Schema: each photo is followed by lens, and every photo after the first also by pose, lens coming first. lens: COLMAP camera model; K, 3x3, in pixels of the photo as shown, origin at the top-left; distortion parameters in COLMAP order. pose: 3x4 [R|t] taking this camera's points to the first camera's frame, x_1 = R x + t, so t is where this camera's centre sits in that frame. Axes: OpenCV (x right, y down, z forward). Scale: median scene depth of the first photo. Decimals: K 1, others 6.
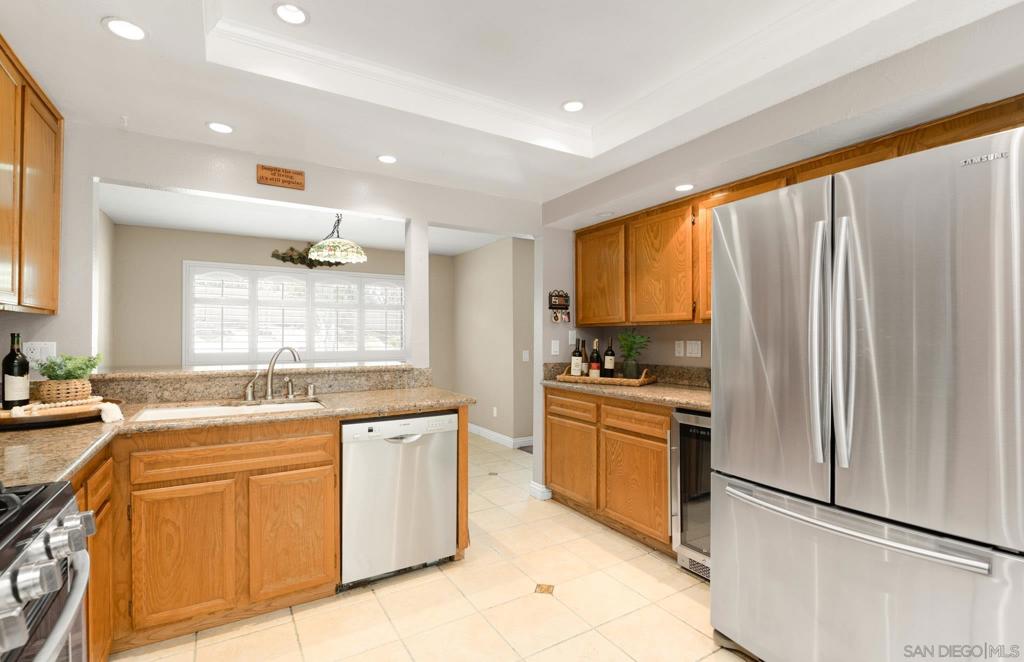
lens RADIAL K [[471.1, 0, 512.0], [0, 471.1, 331.0], [0, 0, 1]] dist [0.000374, 0.000013]
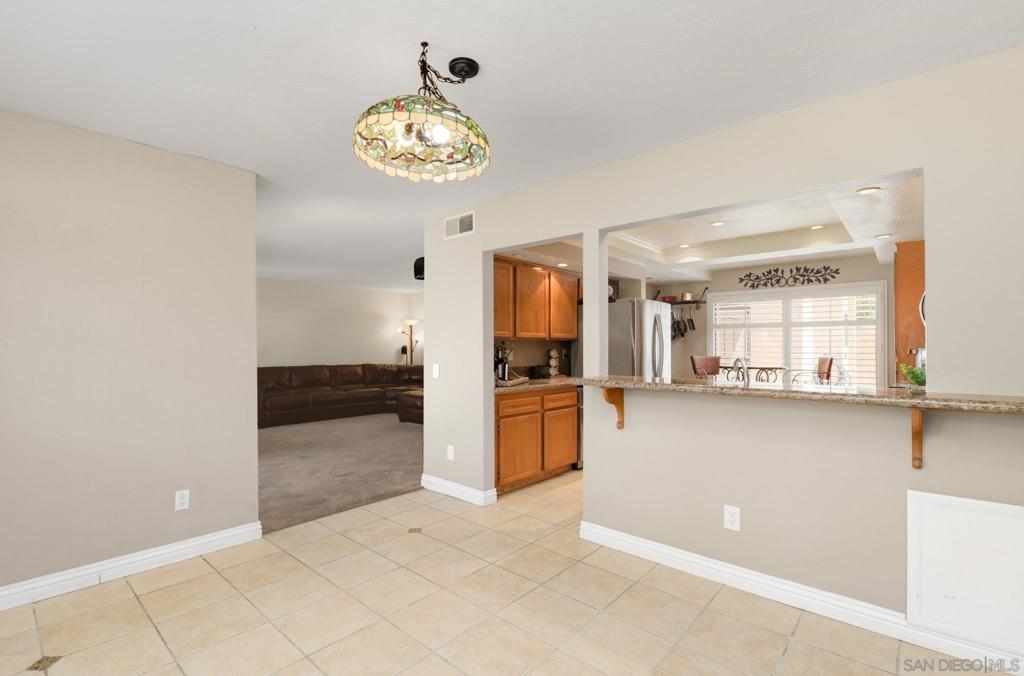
lens RADIAL K [[464.9, 0, 512.0], [0, 464.9, 338.0], [0, 0, 1]] dist [-0.000036, -0.000095]
pose [[-0.299465, 0.012510, 0.954025, -1.216197], [-0.016428, 0.999698, -0.018265, 0.009845], [-0.953966, -0.021142, -0.299169, 1.641771]]
